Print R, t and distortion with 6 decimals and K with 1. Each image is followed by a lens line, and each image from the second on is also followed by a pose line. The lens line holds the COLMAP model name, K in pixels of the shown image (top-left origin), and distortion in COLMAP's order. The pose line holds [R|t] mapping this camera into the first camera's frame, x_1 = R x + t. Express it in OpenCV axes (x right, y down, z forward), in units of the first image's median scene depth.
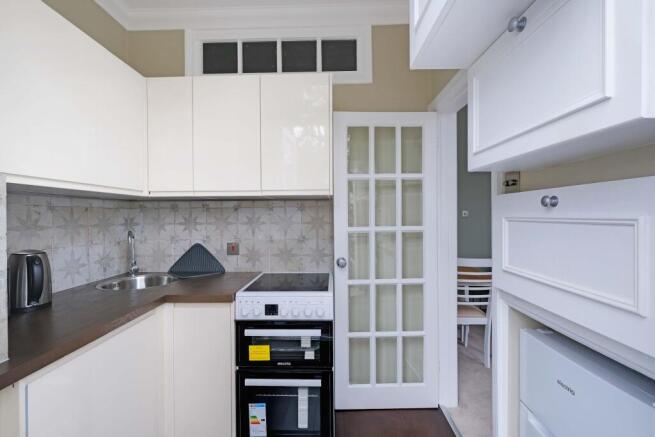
lens RADIAL K [[284.6, 0, 324.6], [0, 284.6, 215.8], [0, 0, 1]] dist [0.000273, 0.000020]
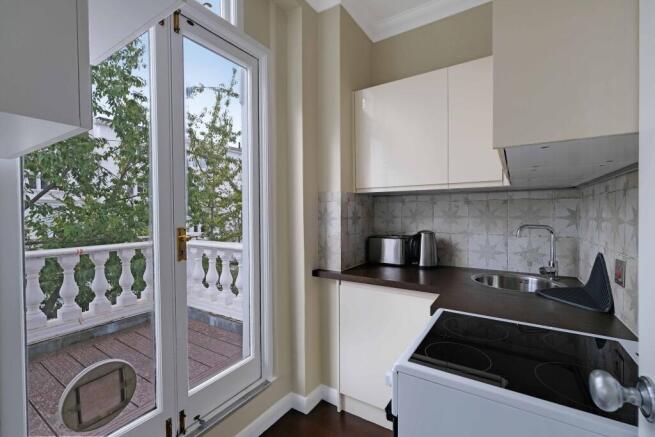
lens RADIAL K [[284.6, 0, 324.6], [0, 284.6, 215.8], [0, 0, 1]] dist [0.000273, 0.000020]
pose [[-0.518519, 0.024392, -0.854718, 0.447132], [0.010744, 0.999700, 0.022012, -0.000996], [0.854998, 0.002231, -0.518626, 1.006870]]
